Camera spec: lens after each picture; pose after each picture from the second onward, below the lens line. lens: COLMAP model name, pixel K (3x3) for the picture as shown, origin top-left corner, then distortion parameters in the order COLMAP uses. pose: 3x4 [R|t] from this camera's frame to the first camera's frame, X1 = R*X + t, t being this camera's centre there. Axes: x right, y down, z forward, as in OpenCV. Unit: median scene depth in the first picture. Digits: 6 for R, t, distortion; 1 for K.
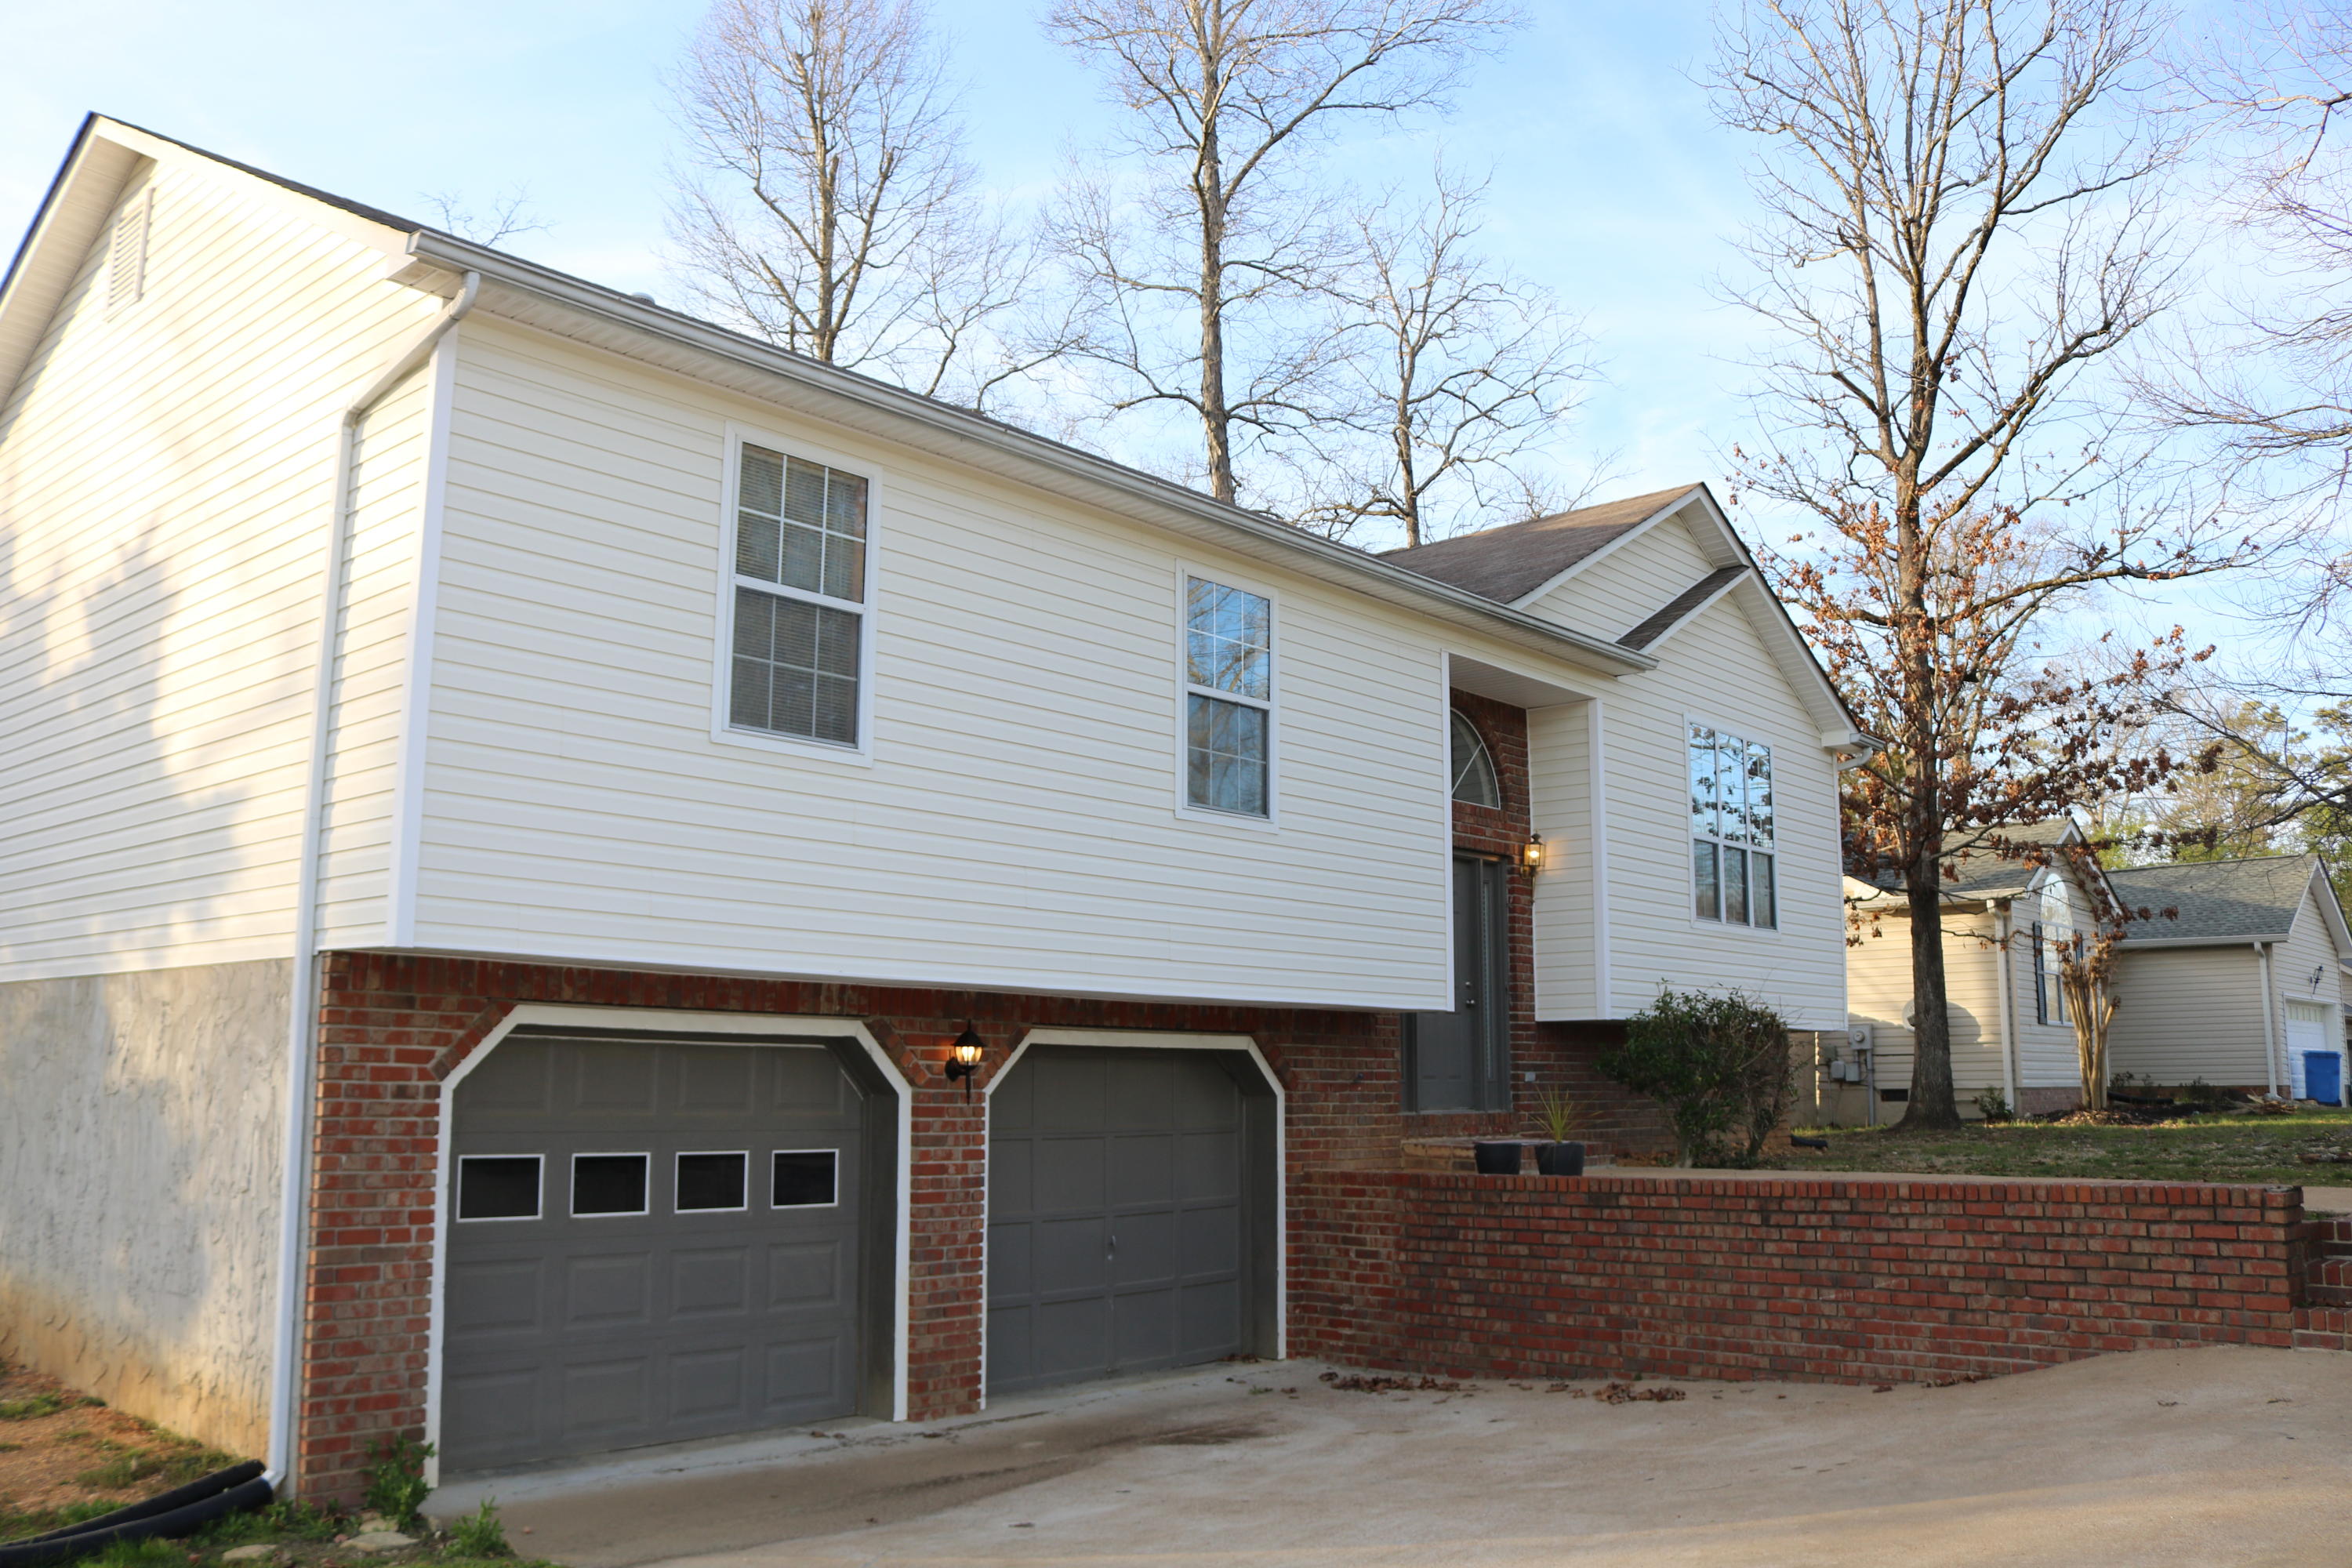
lens RADIAL K [[1938.1, 0, 1168.9], [0, 1938.1, 767.4], [0, 0, 1]] dist [-0.160535, 0.129816]
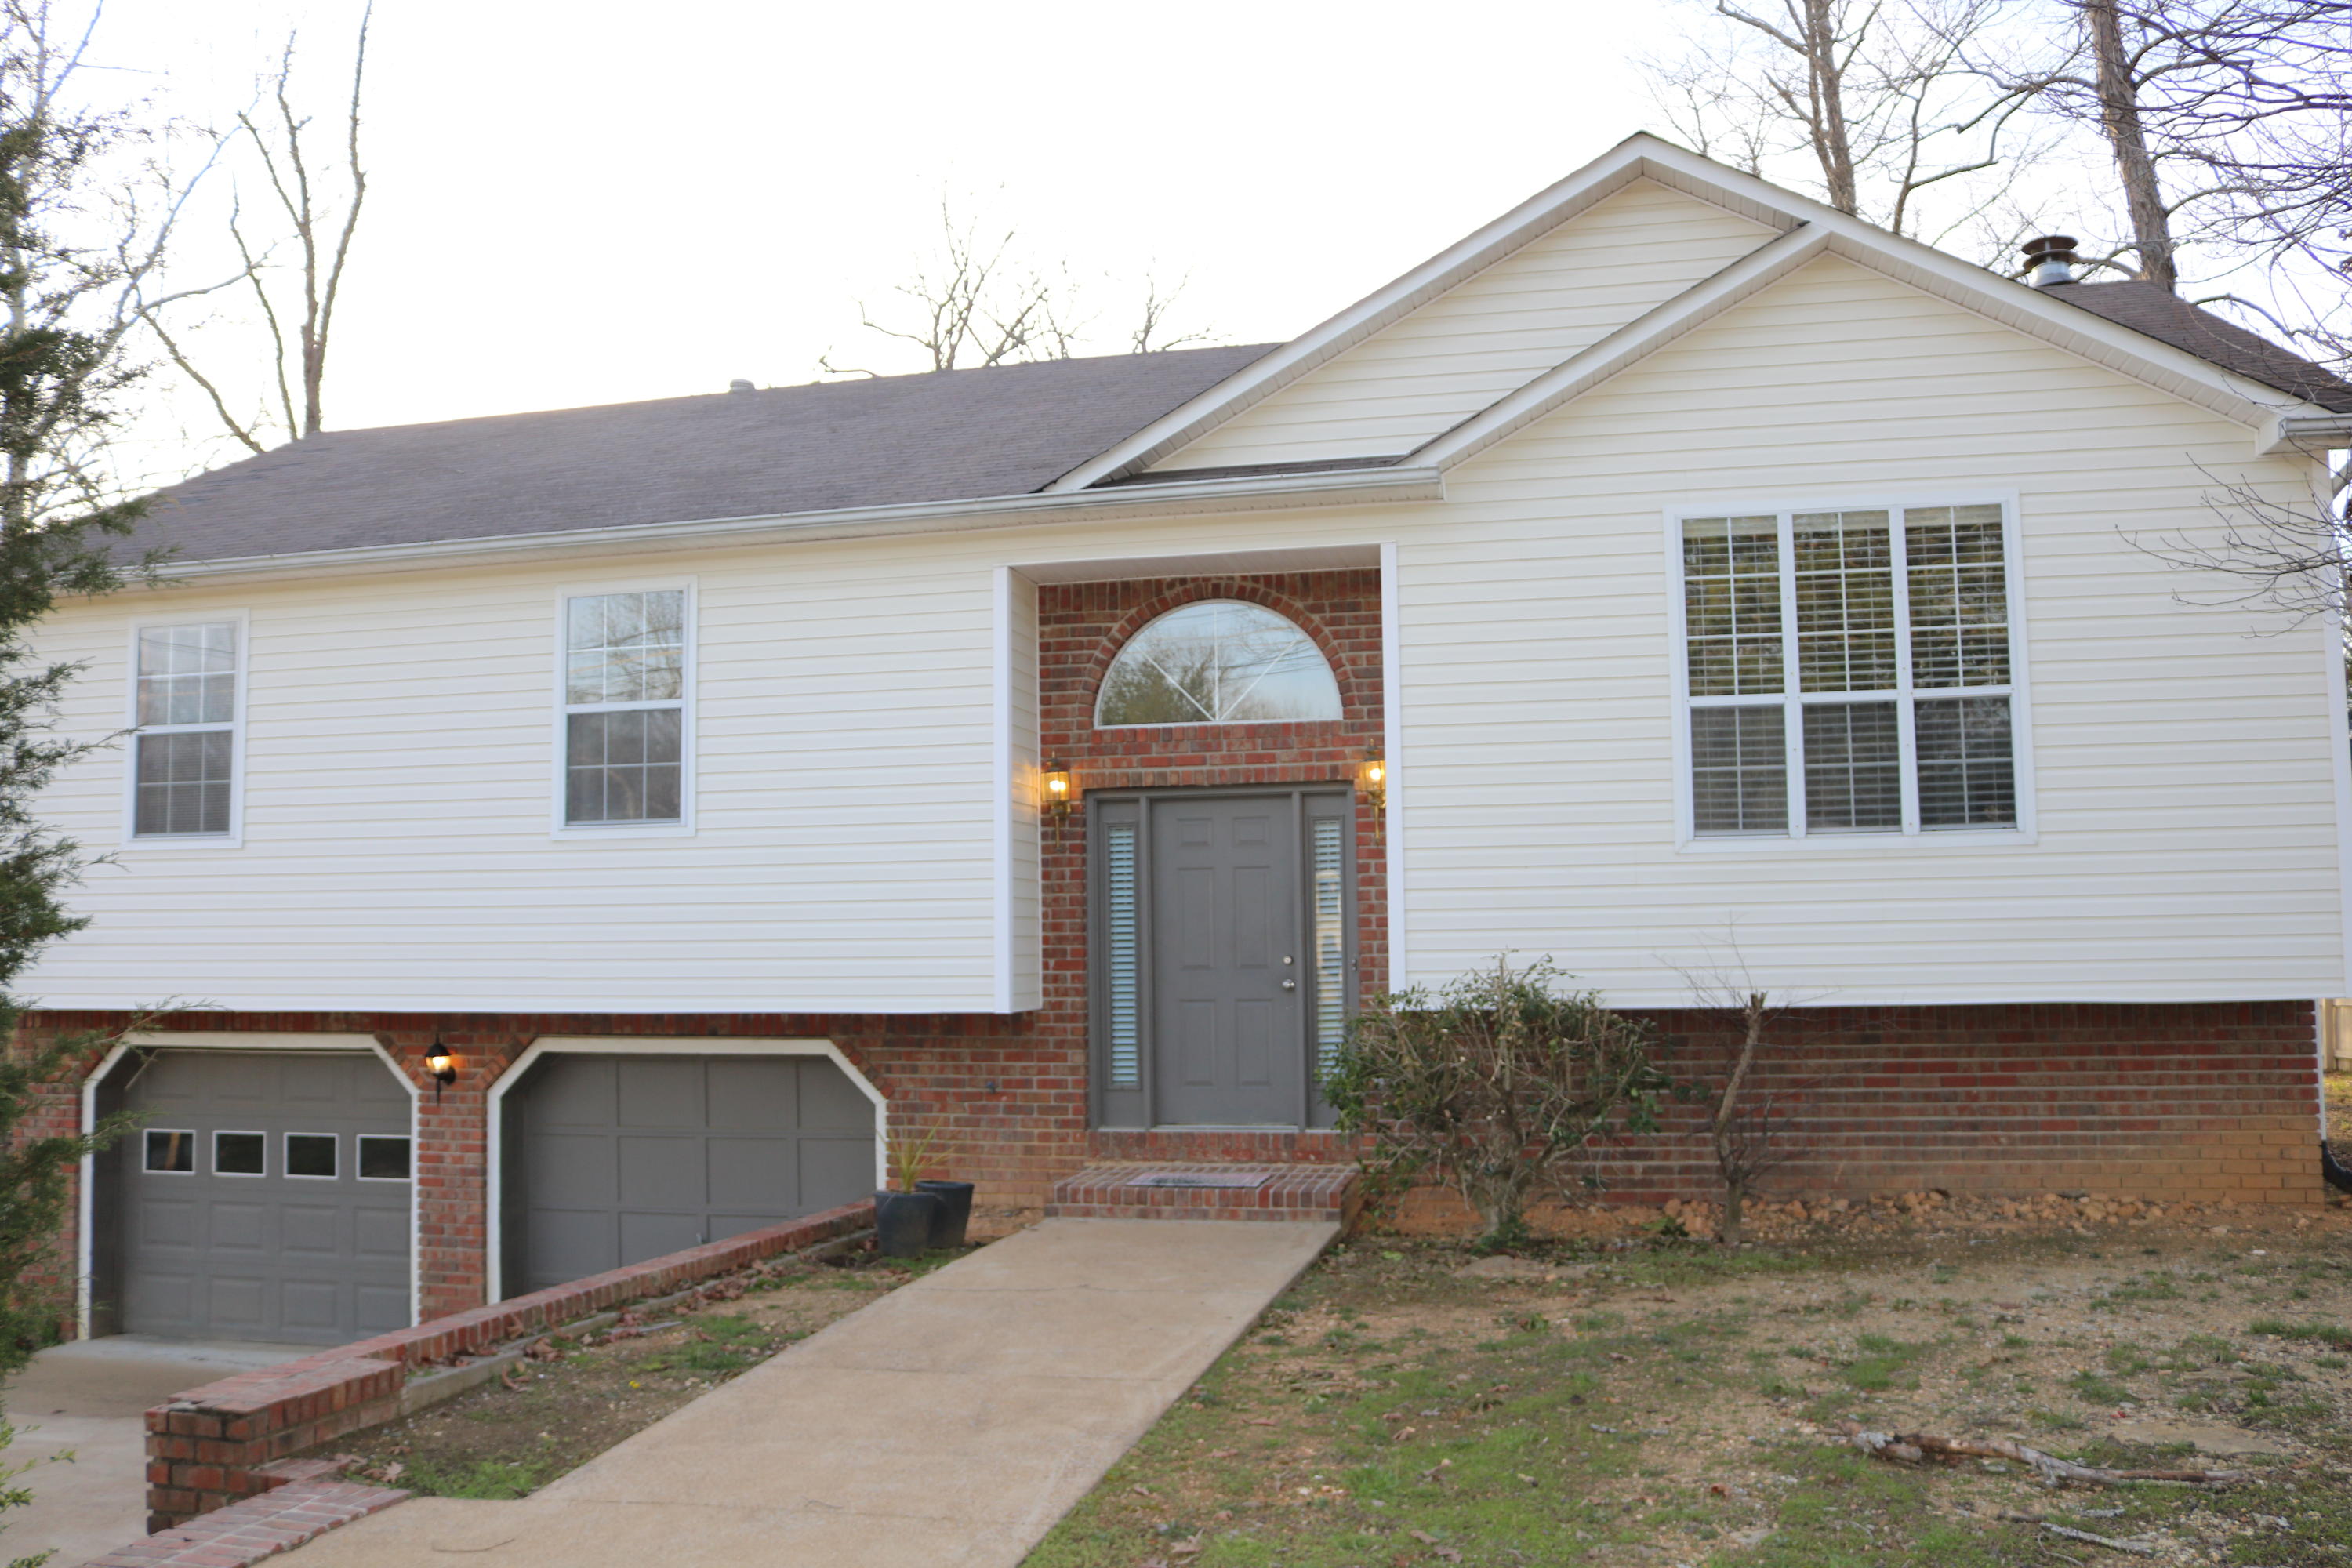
lens RADIAL K [[1938.1, 0, 1168.9], [0, 1938.1, 767.4], [0, 0, 1]] dist [-0.160535, 0.129816]
pose [[0.467605, -0.090648, -0.879277, 0.940076], [0.161382, 0.986764, -0.015905, 0.050592], [0.869081, -0.134463, 0.476045, 0.715094]]
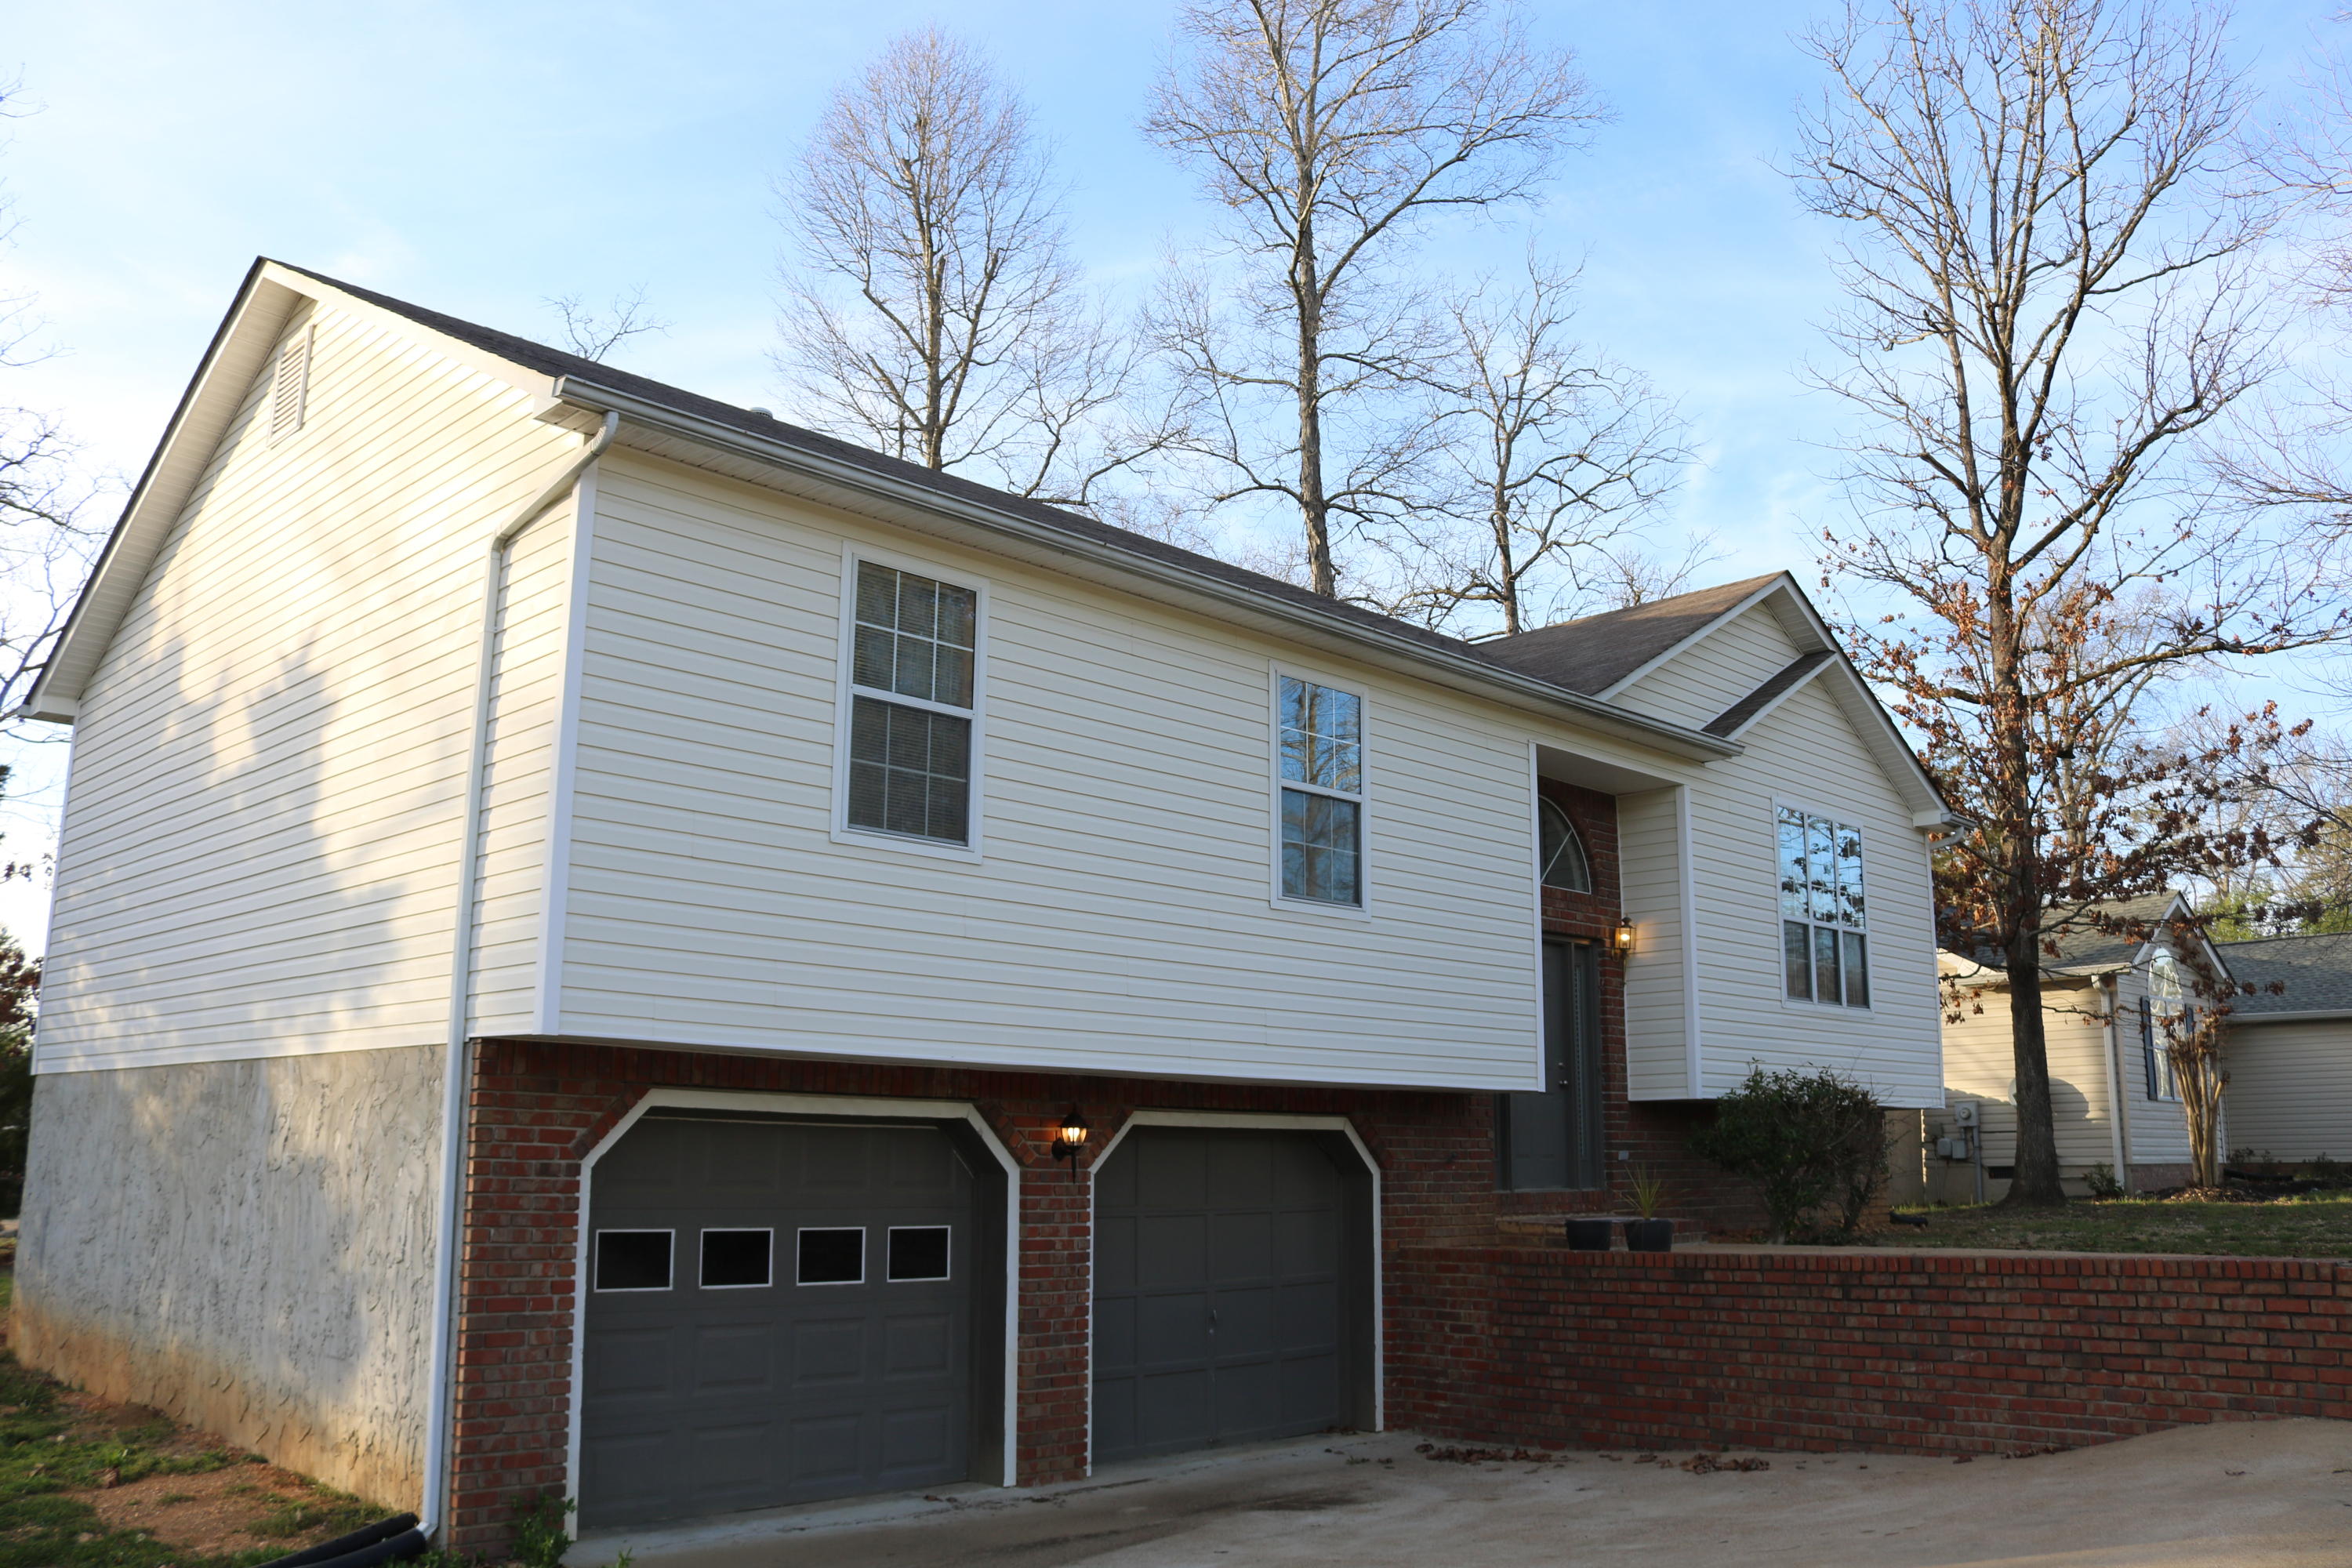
lens RADIAL K [[1942.4, 0, 1174.3], [0, 1942.4, 763.8], [0, 0, 1]] dist [-0.173879, 0.138187]
pose [[0.998567, -0.009257, -0.052705, 0.006278], [0.007029, 0.999081, -0.042287, -0.006723], [0.053048, 0.041856, 0.997714, -0.042918]]
